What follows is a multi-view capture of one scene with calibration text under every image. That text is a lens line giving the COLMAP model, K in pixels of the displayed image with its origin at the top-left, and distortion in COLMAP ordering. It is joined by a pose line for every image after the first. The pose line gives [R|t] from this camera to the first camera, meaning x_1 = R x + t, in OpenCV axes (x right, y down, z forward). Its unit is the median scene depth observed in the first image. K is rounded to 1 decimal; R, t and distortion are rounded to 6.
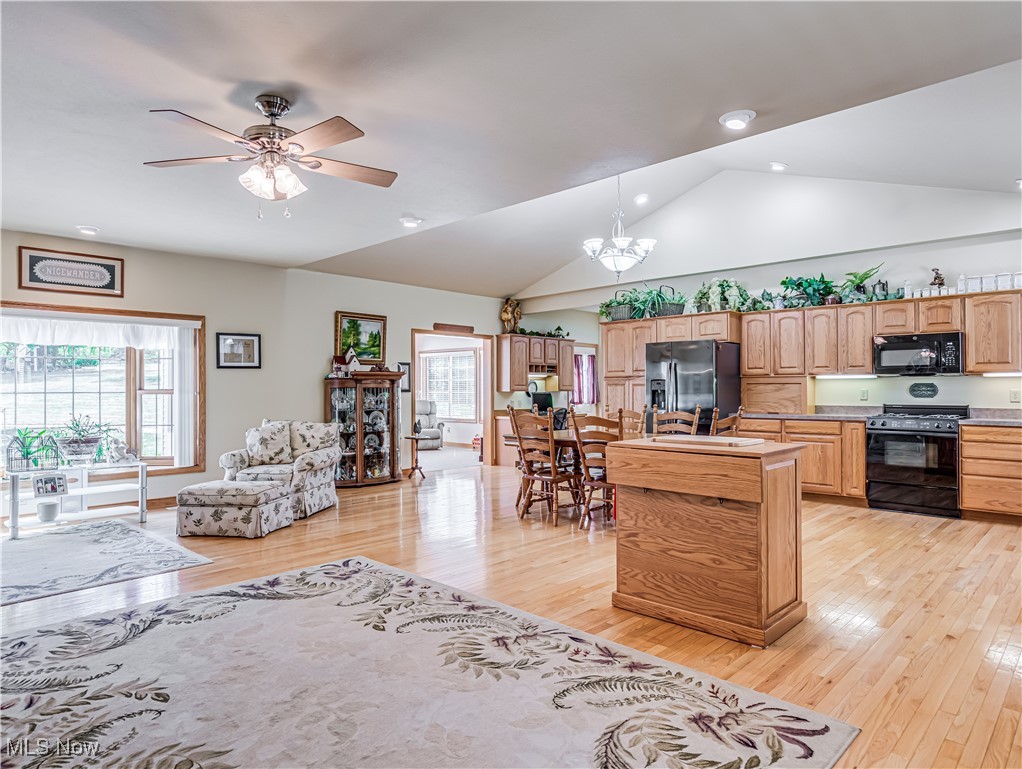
lens RADIAL K [[621.4, 0, 511.0], [0, 621.4, 384.5], [0, 0, 1]] dist [0.001237, 0.000259]
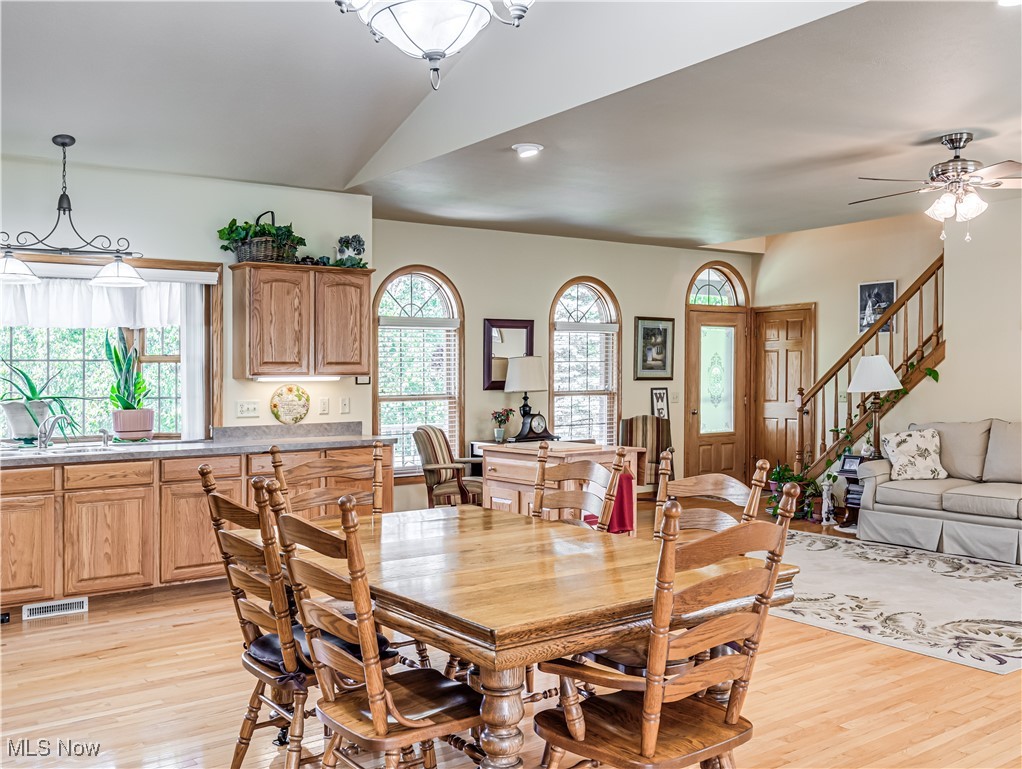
lens RADIAL K [[978.7, 0, 511.0], [0, 978.7, 384.5], [0, 0, 1]] dist [0.000937, -0.000116]
pose [[-0.982304, 0.009365, 0.187059, 0.036315], [0.011291, 0.999894, 0.009233, -0.017476], [-0.186952, 0.011181, -0.982305, 1.524426]]
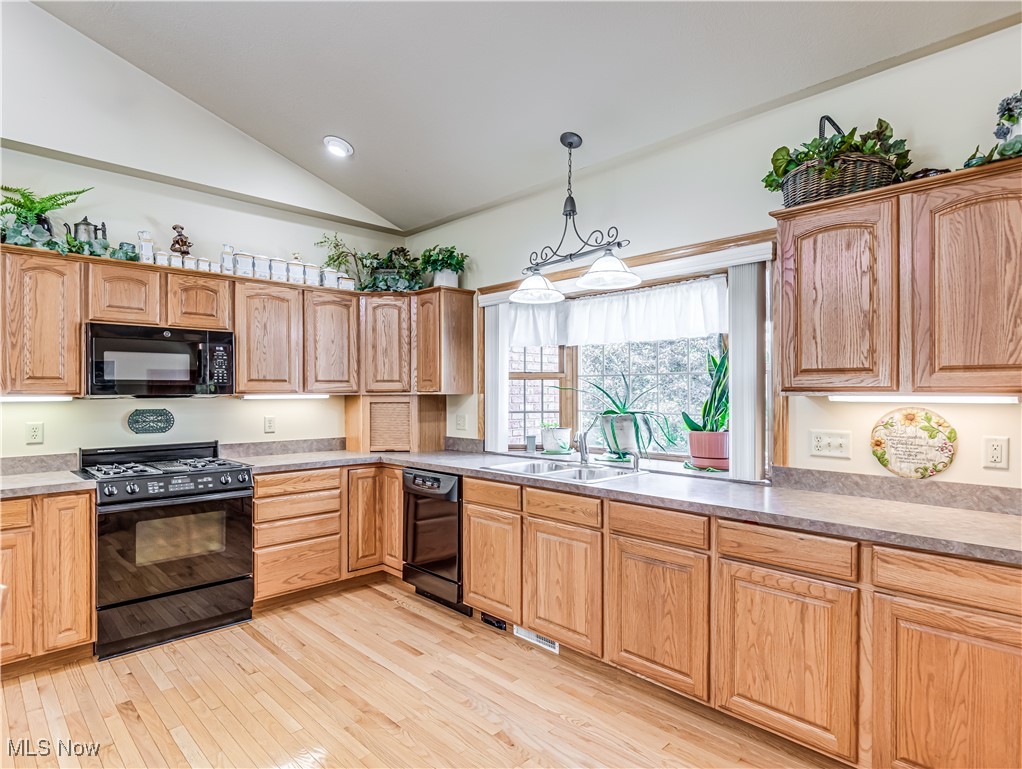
lens RADIAL K [[571.1, 0, 511.0], [0, 571.1, 384.5], [0, 0, 1]] dist [0.000733, -0.001492]
pose [[0.021369, 0.016869, 0.999629, 0.122323], [-0.001787, 0.999857, -0.016835, -0.018647], [-0.999770, -0.001427, 0.021396, 0.684158]]
